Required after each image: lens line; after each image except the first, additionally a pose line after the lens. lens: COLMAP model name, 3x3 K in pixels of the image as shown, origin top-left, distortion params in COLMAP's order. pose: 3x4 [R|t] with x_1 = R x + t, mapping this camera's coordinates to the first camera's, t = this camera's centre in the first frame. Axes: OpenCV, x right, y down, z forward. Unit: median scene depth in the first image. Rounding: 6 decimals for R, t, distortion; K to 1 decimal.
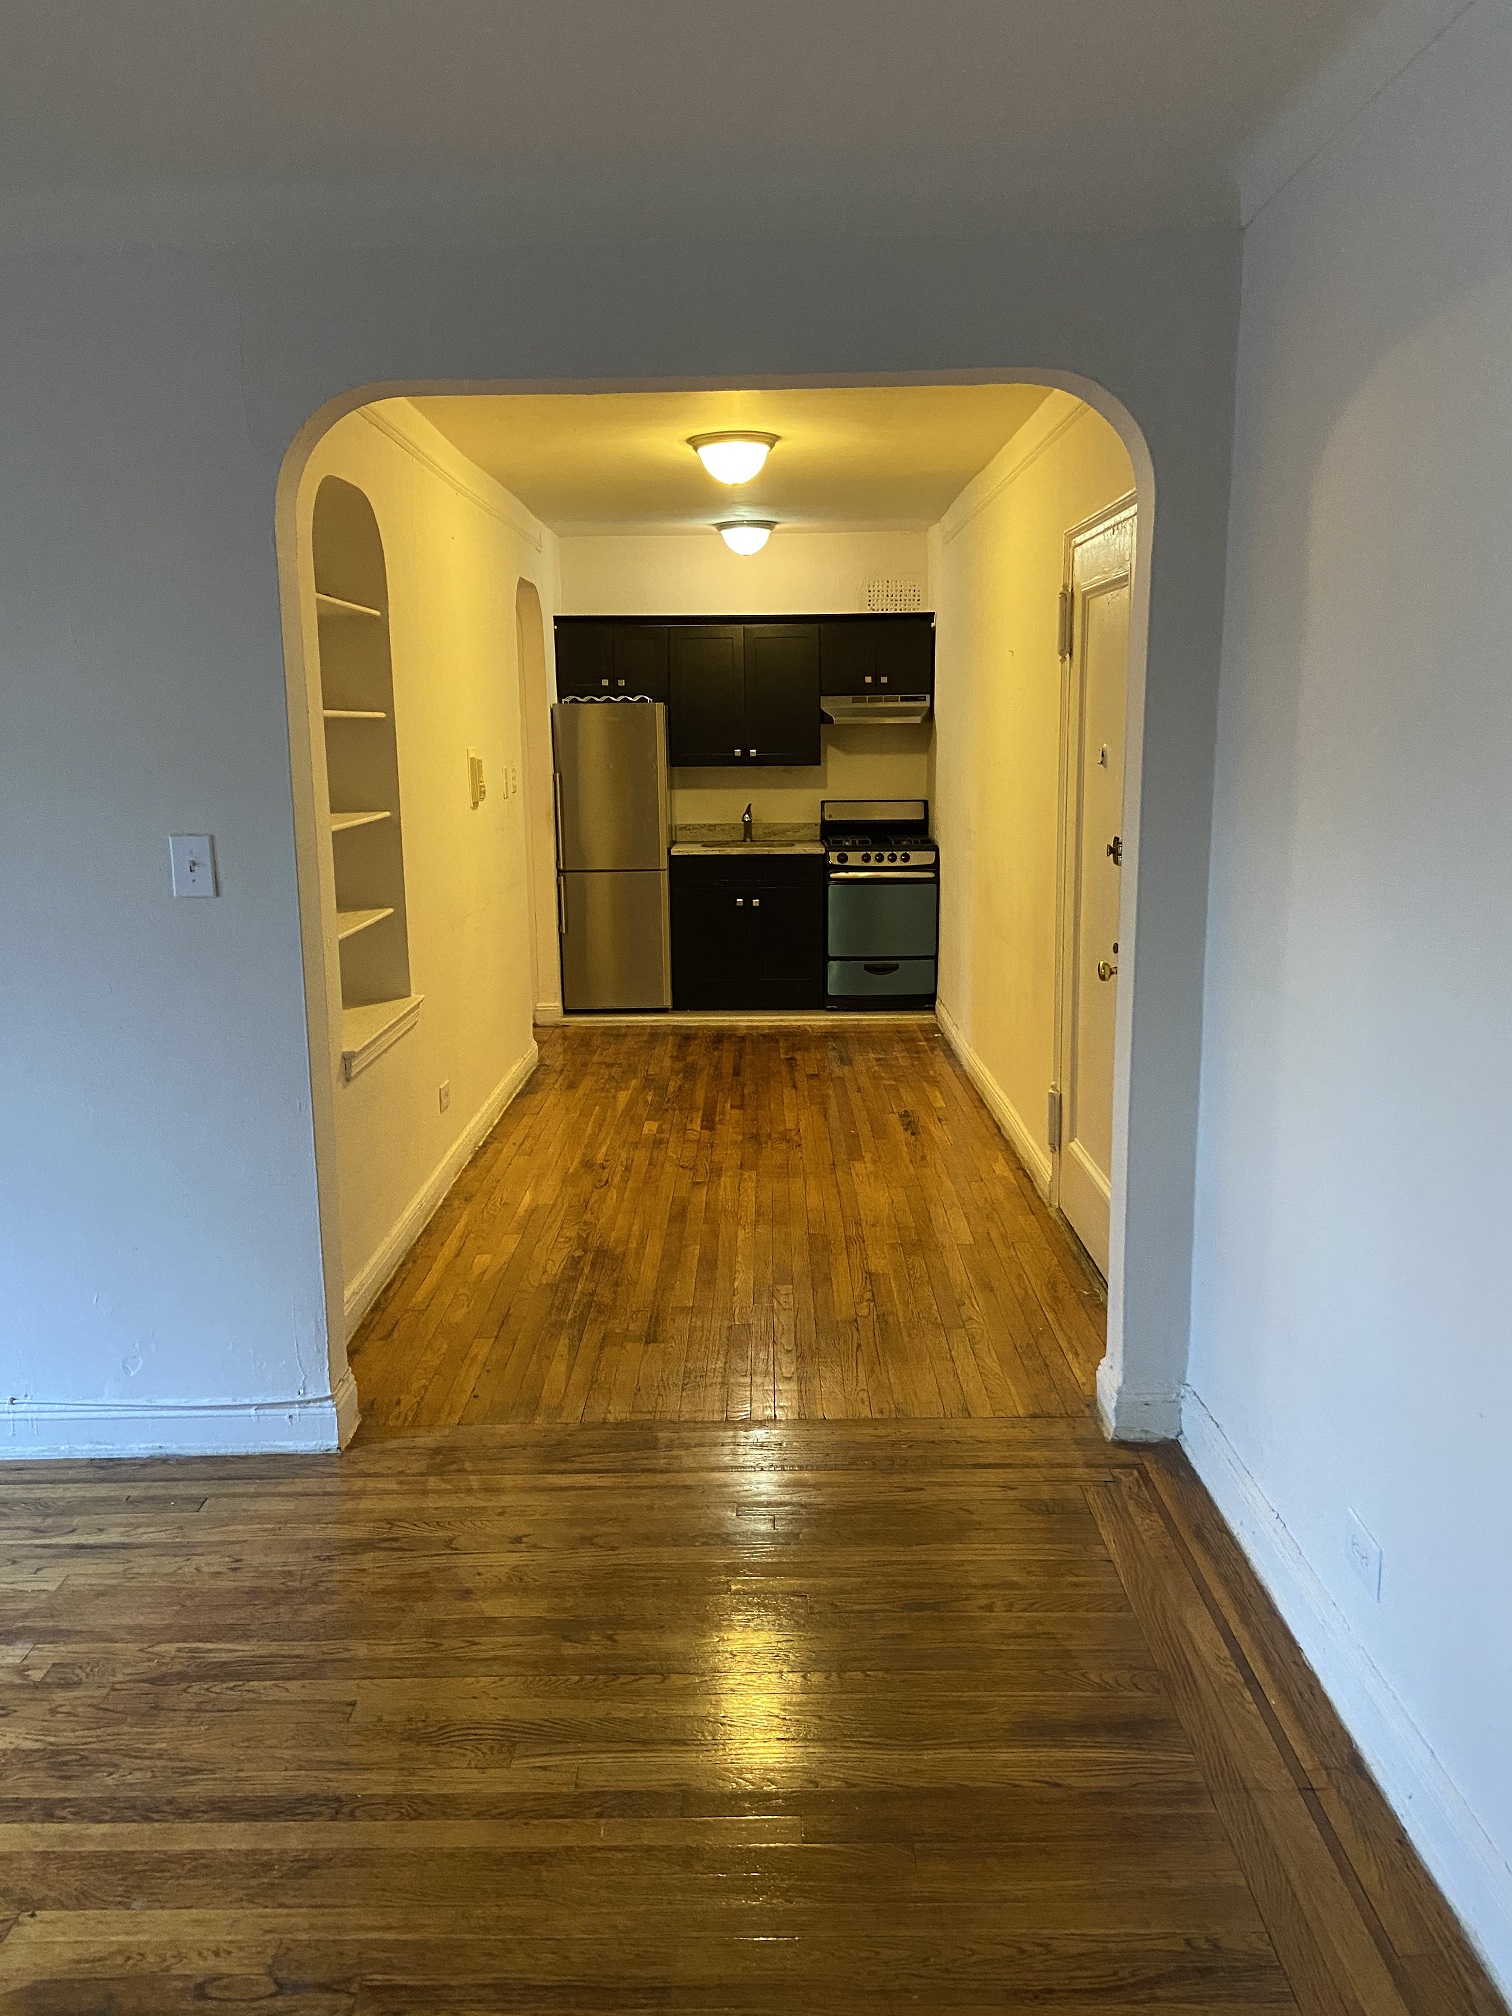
lens RADIAL K [[1512.3, 0, 752.5], [0, 1512.3, 1001.1], [0, 0, 1]] dist [0.126682, -0.170730]
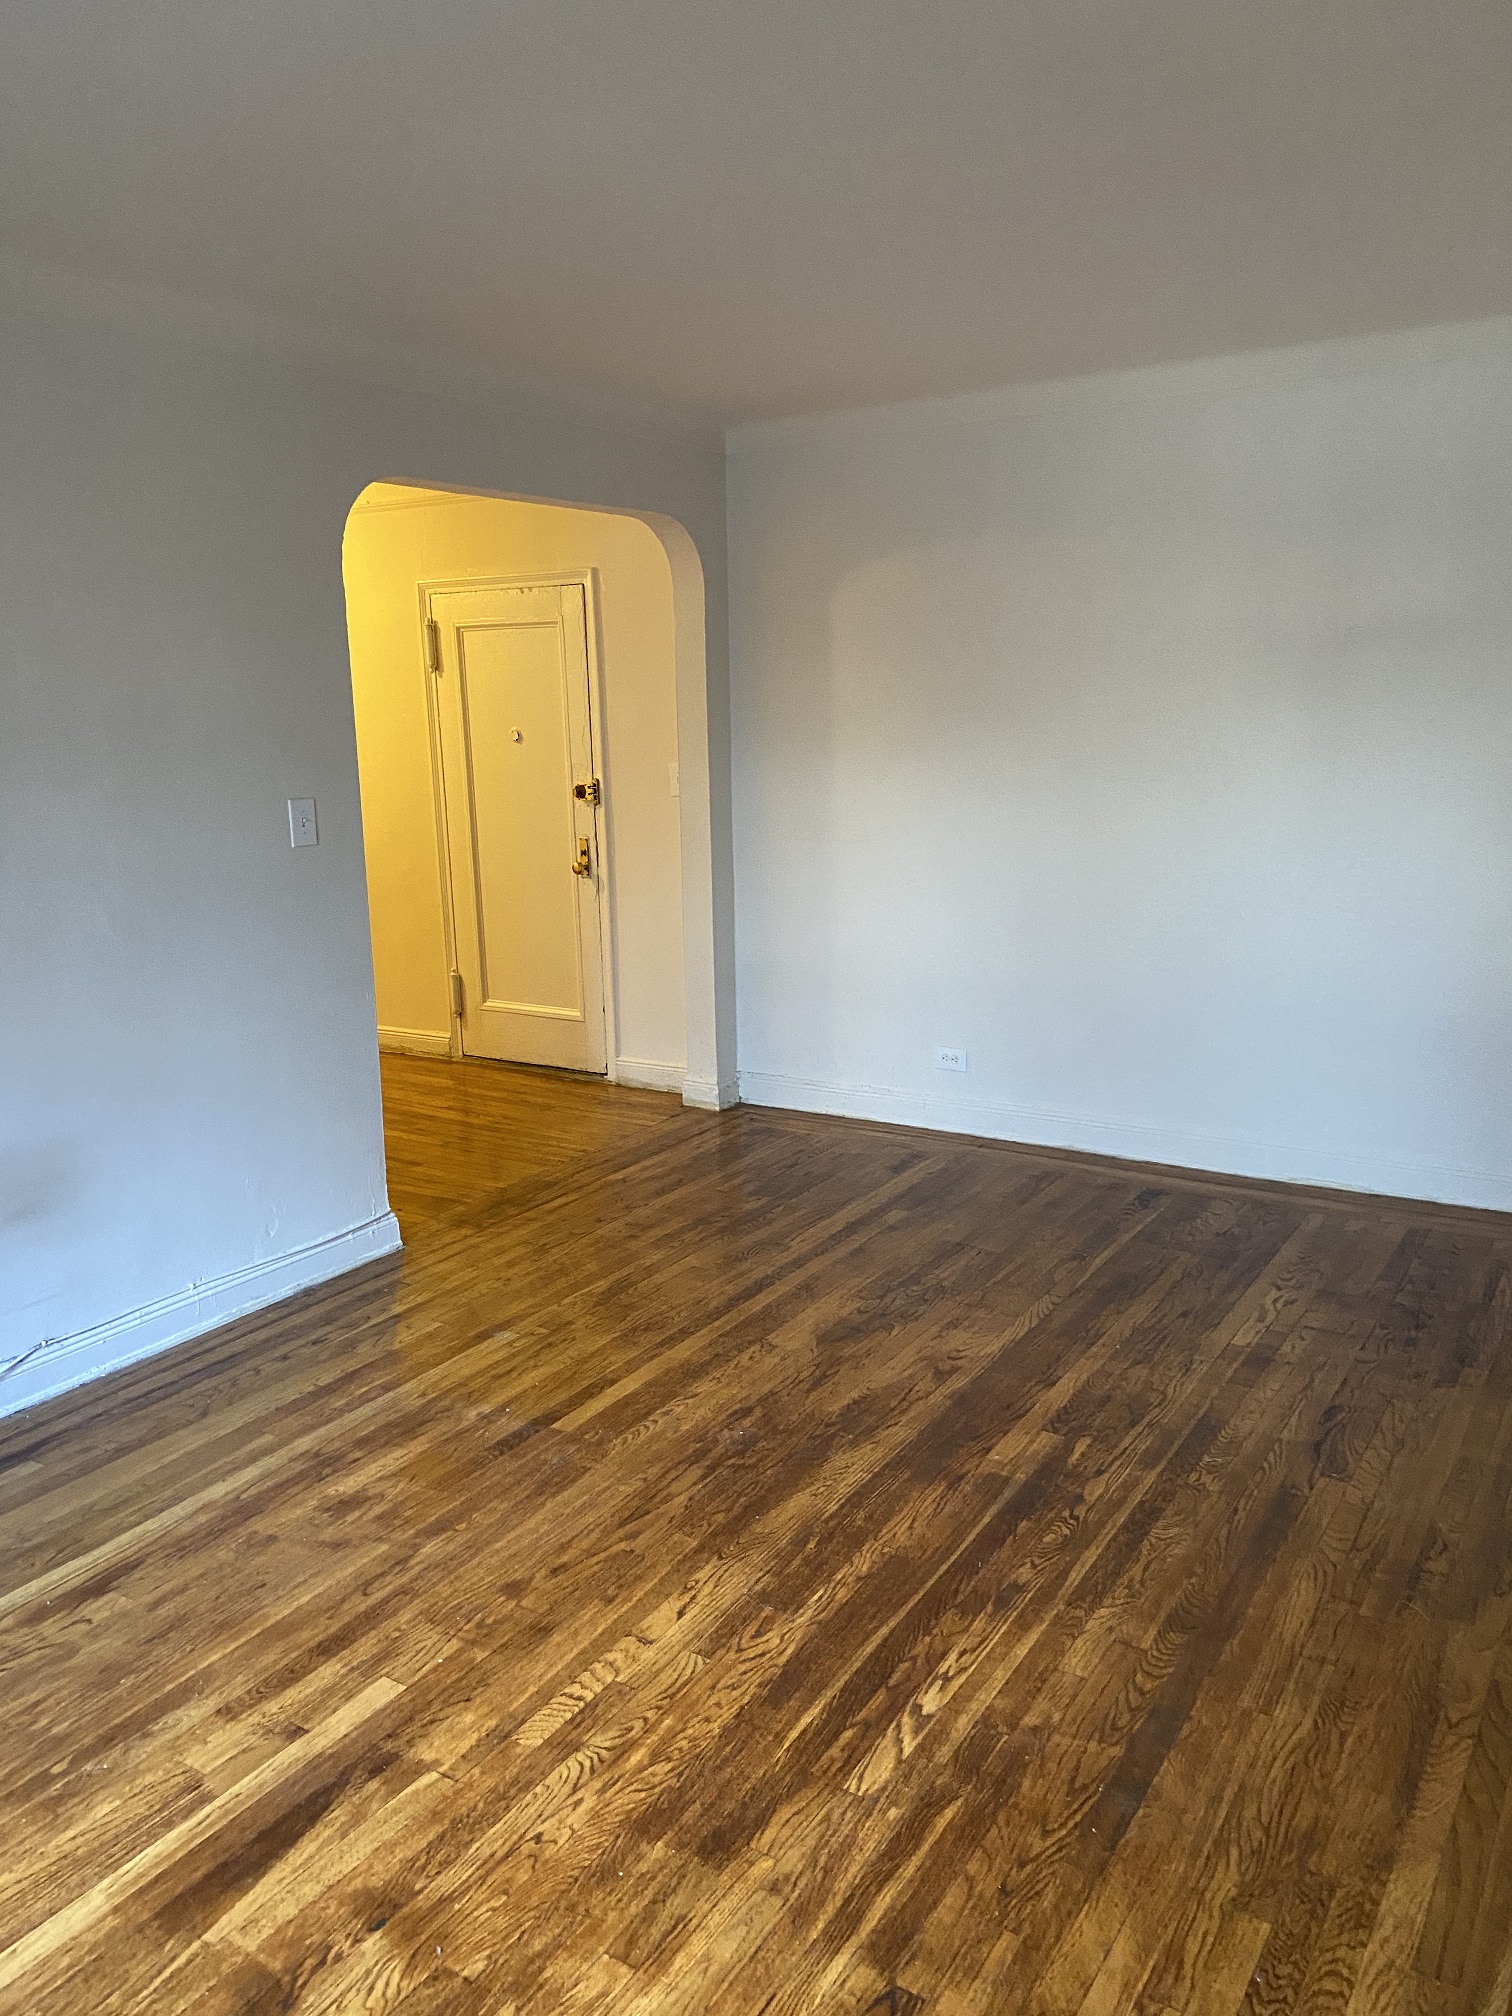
lens RADIAL K [[1512.3, 0, 752.5], [0, 1512.3, 1001.1], [0, 0, 1]] dist [0.126682, -0.170730]
pose [[0.541810, -0.165344, 0.824077, -0.853977], [0.171395, 0.981593, 0.084260, 0.012245], [-0.822840, 0.095590, 0.560176, -0.027908]]
